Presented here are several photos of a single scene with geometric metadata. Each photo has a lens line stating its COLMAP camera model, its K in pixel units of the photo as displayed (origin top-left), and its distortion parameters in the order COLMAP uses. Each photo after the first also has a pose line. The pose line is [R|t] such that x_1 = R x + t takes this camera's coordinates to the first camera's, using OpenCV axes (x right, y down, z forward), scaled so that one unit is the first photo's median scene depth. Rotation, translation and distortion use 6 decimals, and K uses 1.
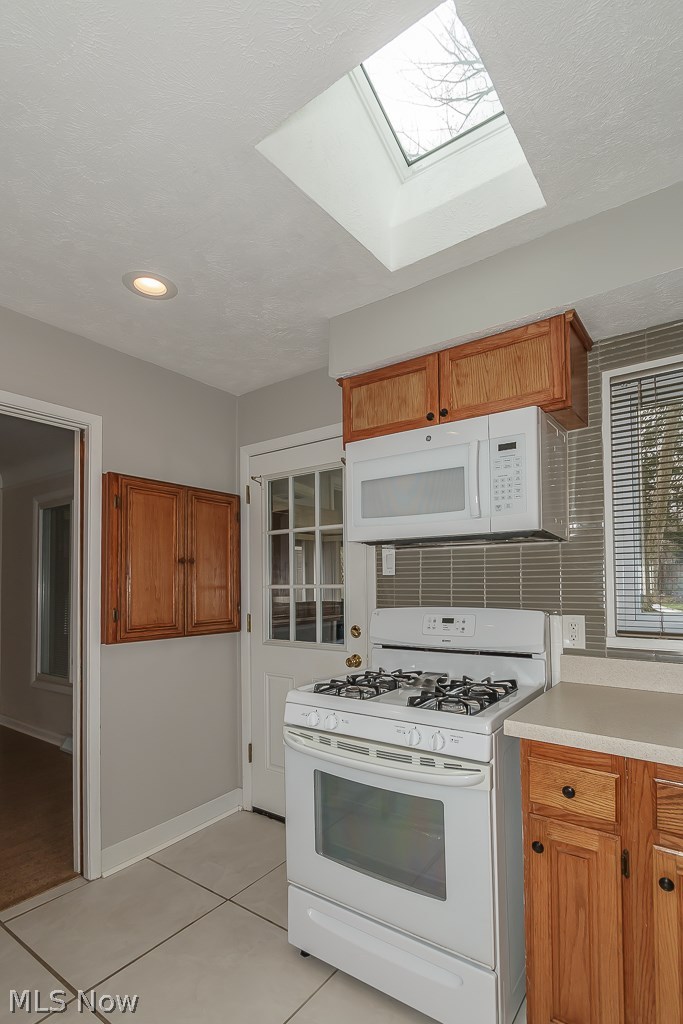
lens RADIAL K [[518.6, 0, 342.6], [0, 518.6, 565.6], [0, 0, 1]] dist [0.001788, 0.000403]
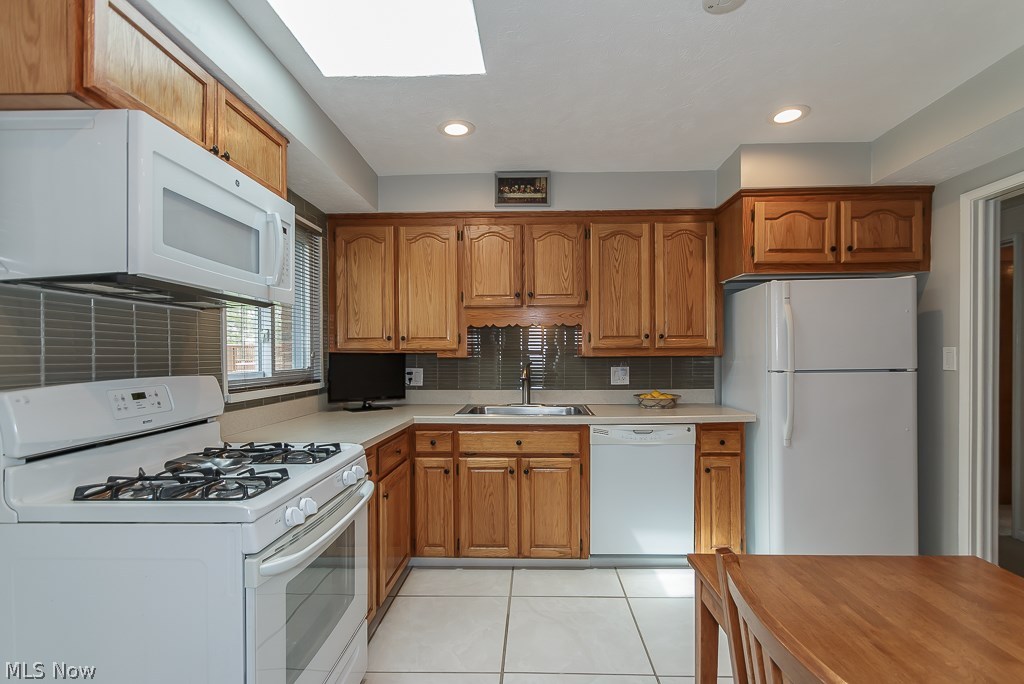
lens RADIAL K [[483.5, 0, 513.3], [0, 483.5, 360.1], [0, 0, 1]] dist [-0.000065, -0.000041]
pose [[-0.565789, 0.005796, 0.824530, -0.815625], [-0.010526, 0.999843, -0.014251, 0.067707], [-0.824483, -0.016742, -0.565639, 1.114560]]
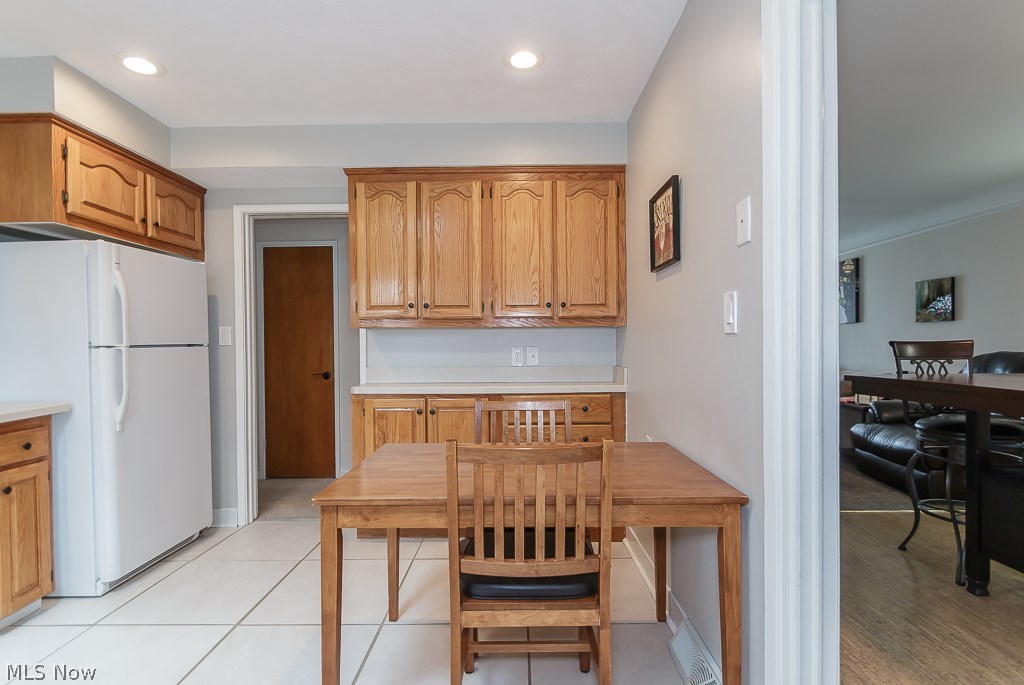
lens RADIAL K [[489.4, 0, 512.0], [0, 489.4, 342.5], [0, 0, 1]] dist [-0.000301, -0.000031]
pose [[-0.811183, 0.016785, -0.584551, -0.180743], [0.032948, 0.999312, -0.017028, 0.116978], [0.583863, -0.033072, -0.811178, 1.273359]]
